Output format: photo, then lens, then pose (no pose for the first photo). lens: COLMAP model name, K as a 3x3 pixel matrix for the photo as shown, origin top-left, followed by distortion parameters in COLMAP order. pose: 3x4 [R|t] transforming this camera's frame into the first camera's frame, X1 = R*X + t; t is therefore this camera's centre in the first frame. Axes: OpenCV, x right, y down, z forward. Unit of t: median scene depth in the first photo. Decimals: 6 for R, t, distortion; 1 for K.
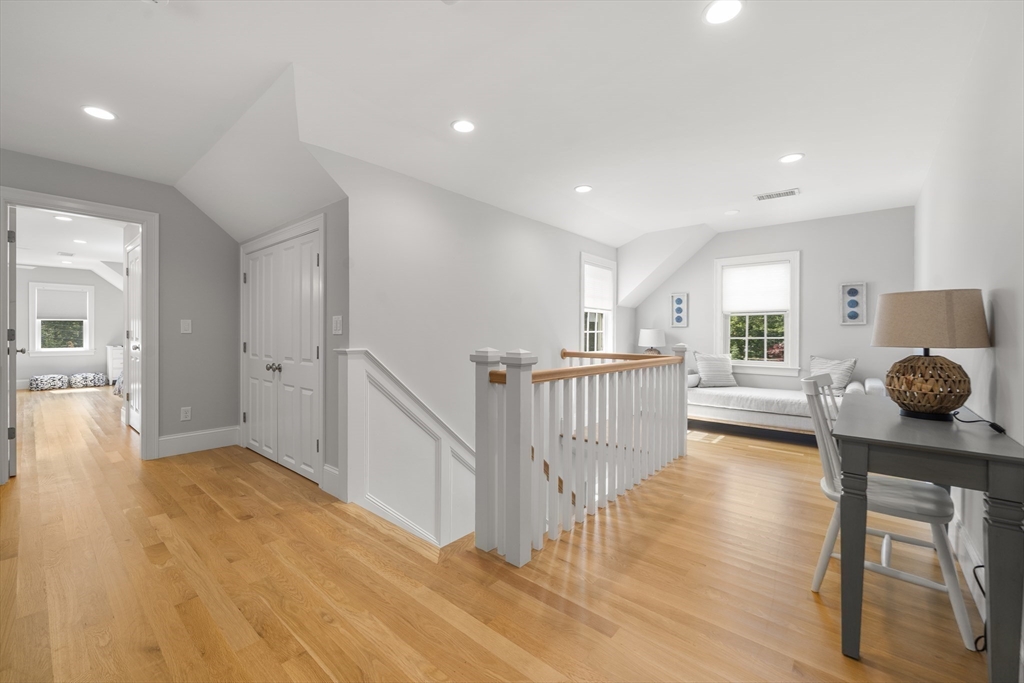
lens RADIAL K [[422.4, 0, 514.6], [0, 422.4, 334.5], [0, 0, 1]] dist [-0.001149, 0.000419]
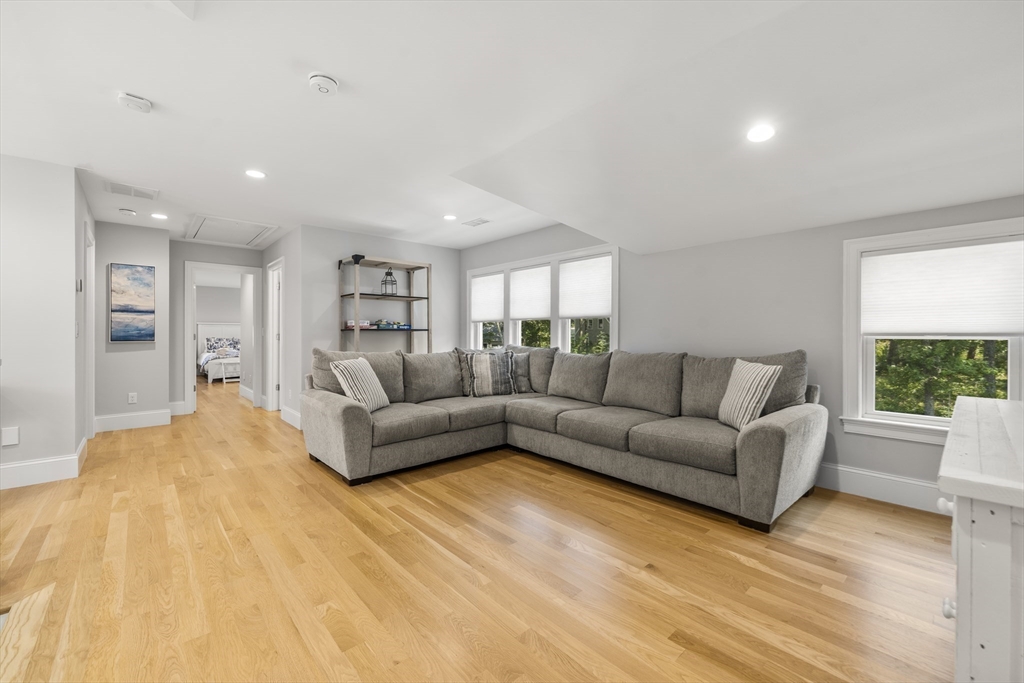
lens RADIAL K [[422.4, 0, 512.5], [0, 422.4, 338.5], [0, 0, 1]] dist [-0.001149, 0.000419]
pose [[-0.992125, -0.003959, 0.125191, -1.473633], [-0.003348, 0.999981, 0.005084, -0.011562], [-0.125209, 0.004625, -0.992120, 2.028987]]
